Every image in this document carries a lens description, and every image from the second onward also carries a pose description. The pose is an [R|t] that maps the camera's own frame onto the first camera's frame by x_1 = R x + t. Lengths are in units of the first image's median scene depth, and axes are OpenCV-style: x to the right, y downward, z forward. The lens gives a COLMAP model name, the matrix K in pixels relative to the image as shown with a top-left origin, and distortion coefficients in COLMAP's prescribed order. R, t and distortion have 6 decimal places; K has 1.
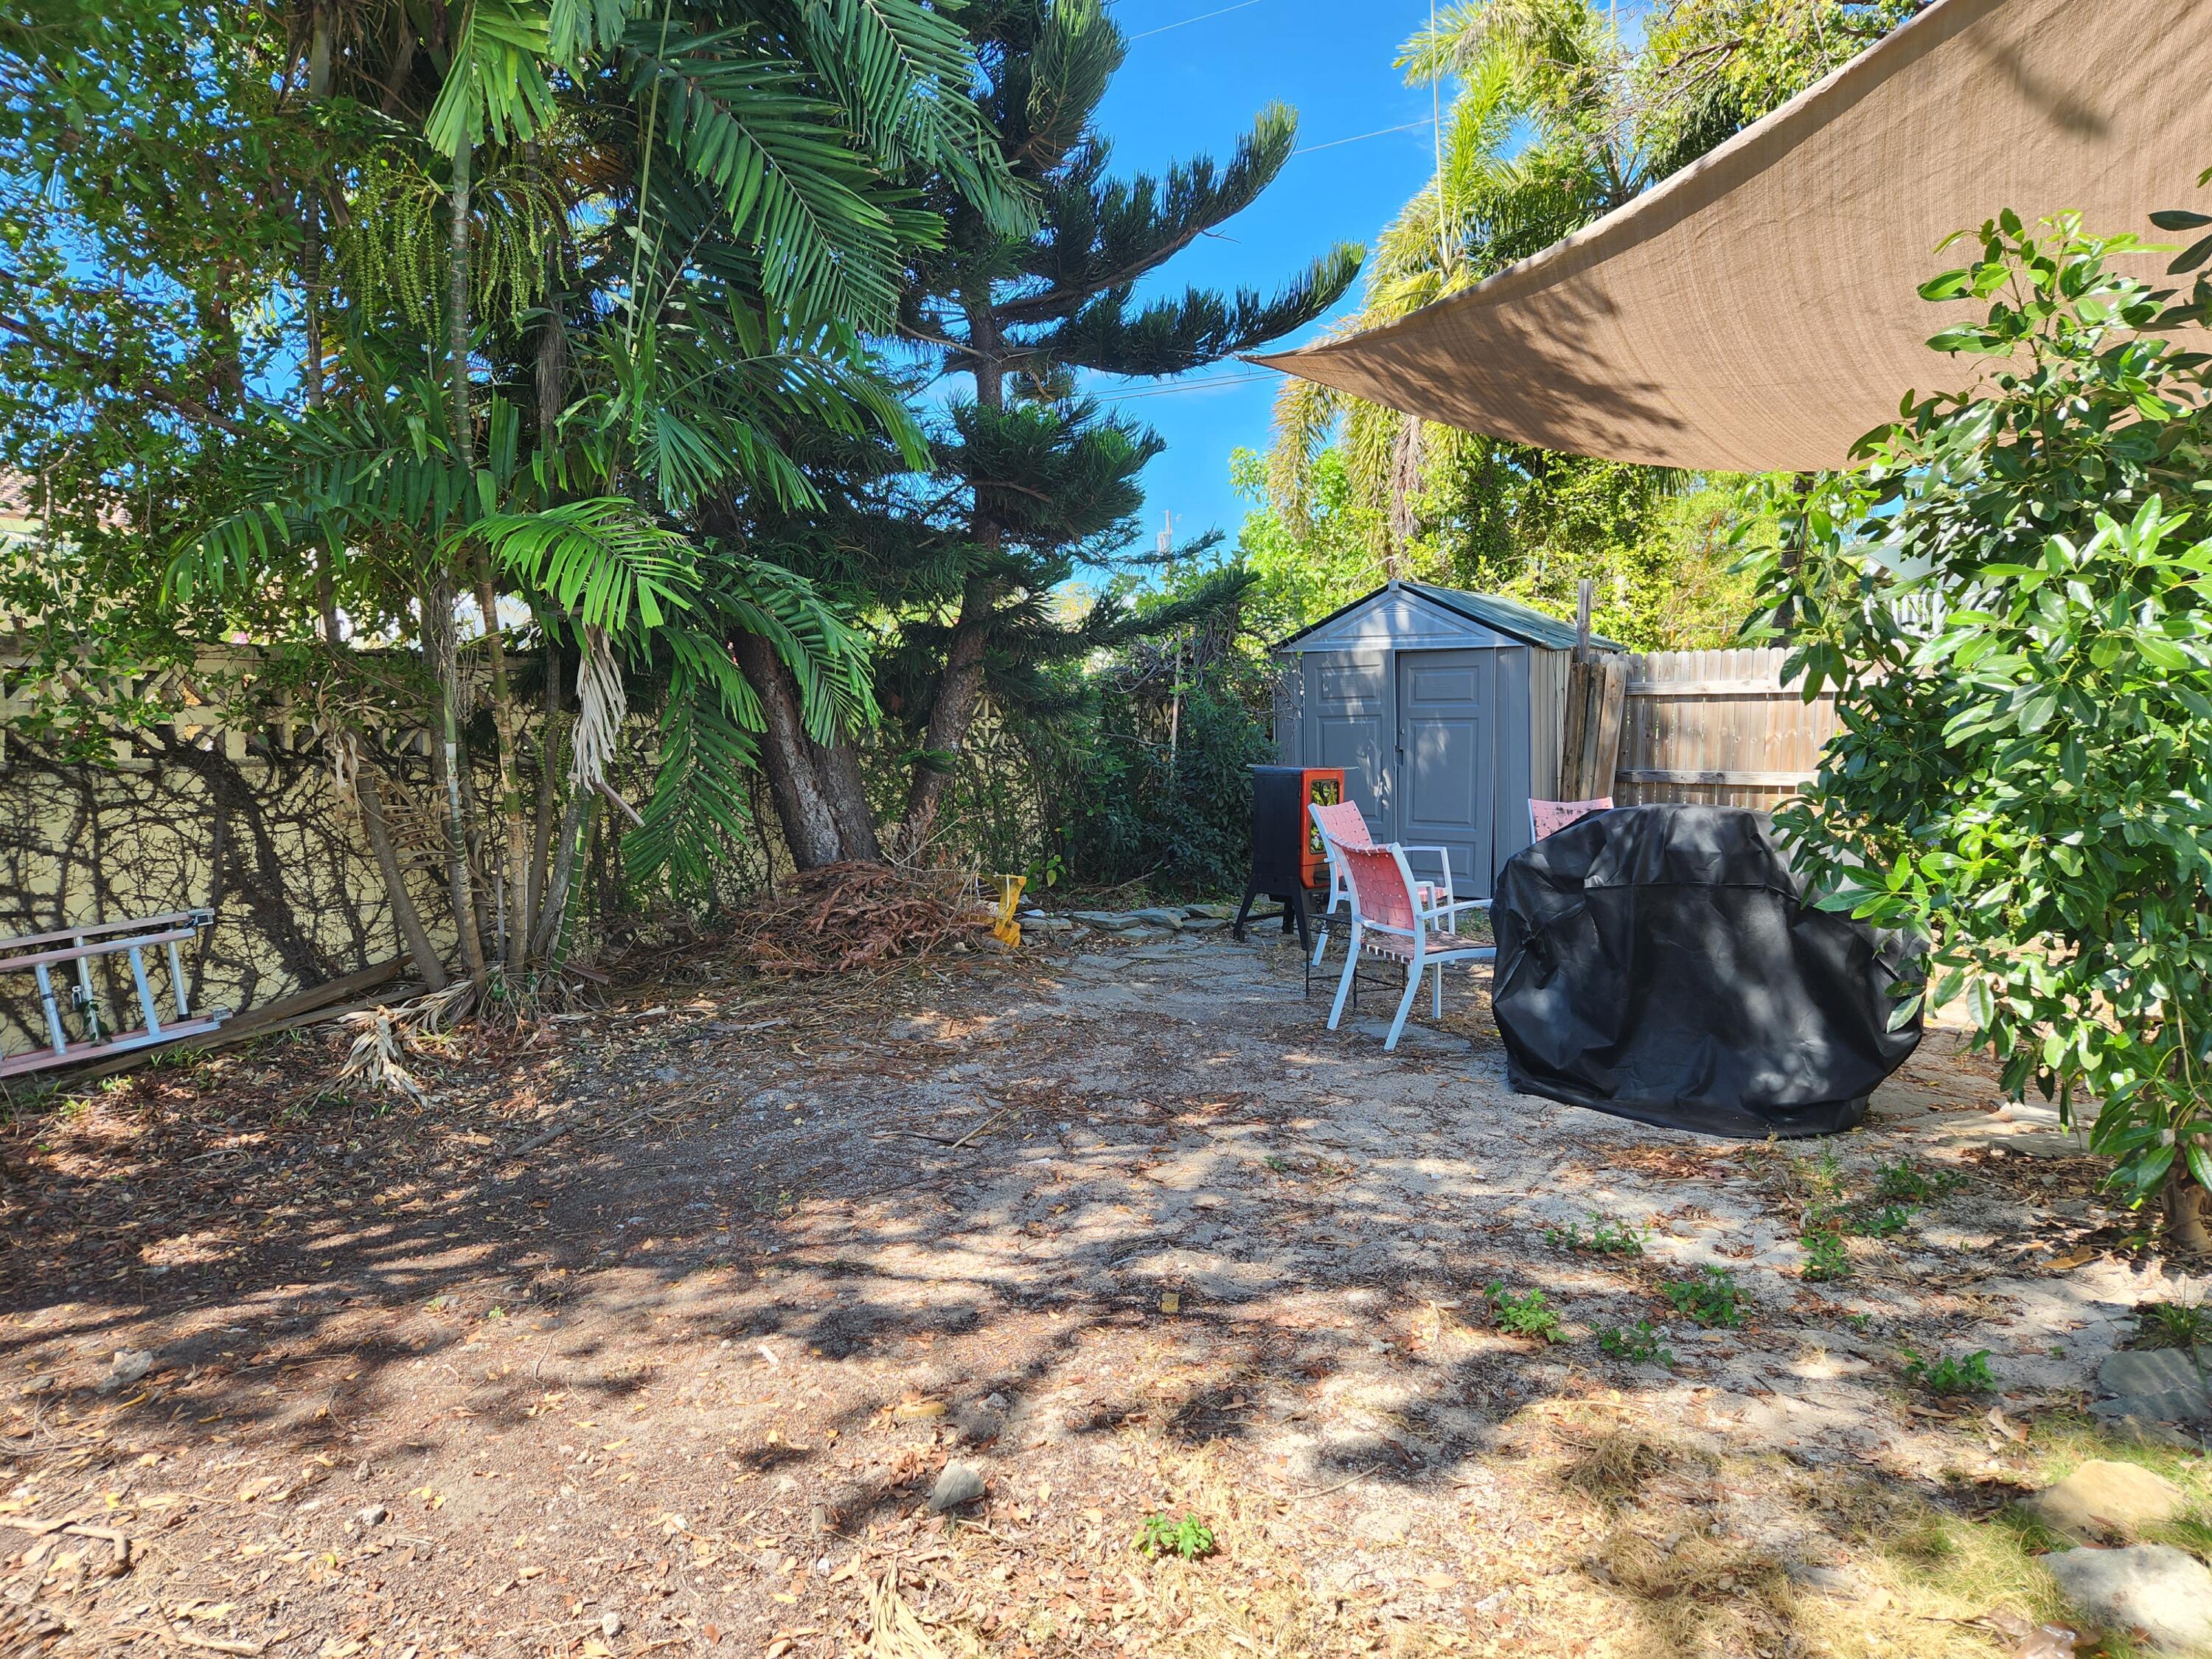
lens RADIAL K [[1494.8, 0, 1108.9], [0, 1494.8, 843.5], [0, 0, 1]] dist [0.051194, -0.058094]
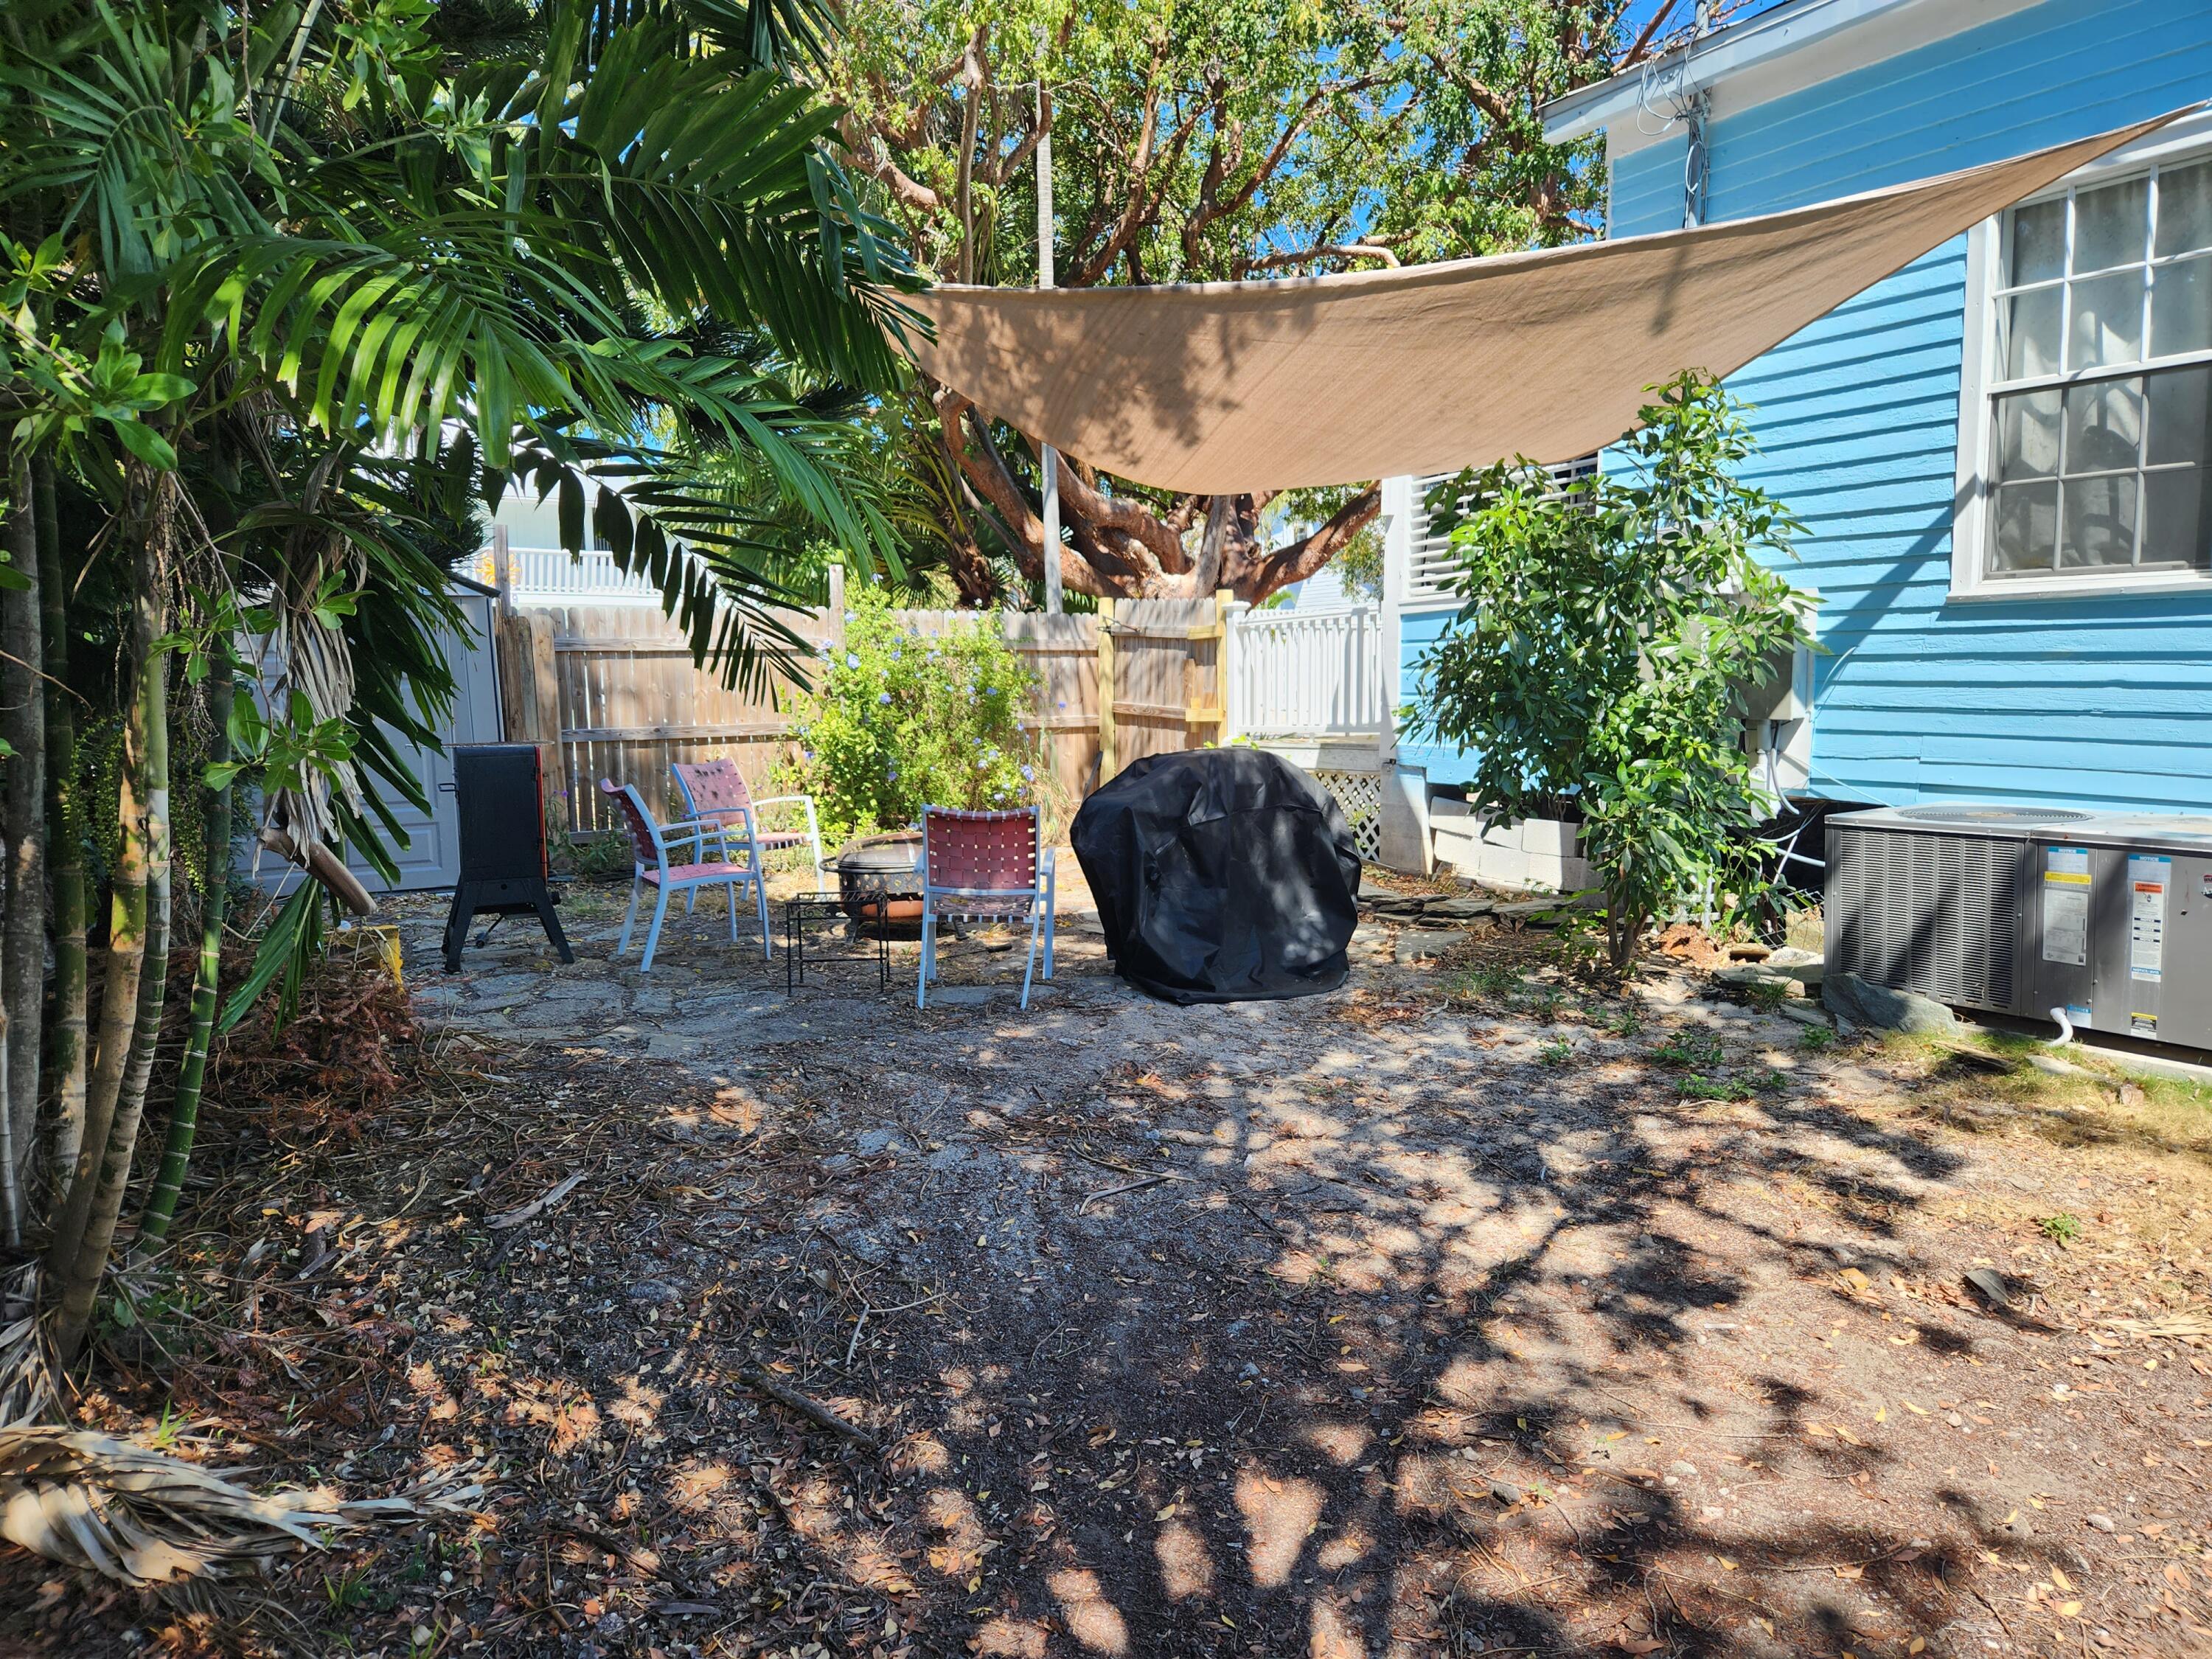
lens RADIAL K [[1494.8, 0, 1108.9], [0, 1494.8, 843.5], [0, 0, 1]] dist [0.051194, -0.058094]
pose [[0.385384, -0.112801, 0.915836, -0.827777], [0.080082, 0.992844, 0.088587, -0.067902], [-0.919275, 0.039202, 0.391659, 0.620079]]
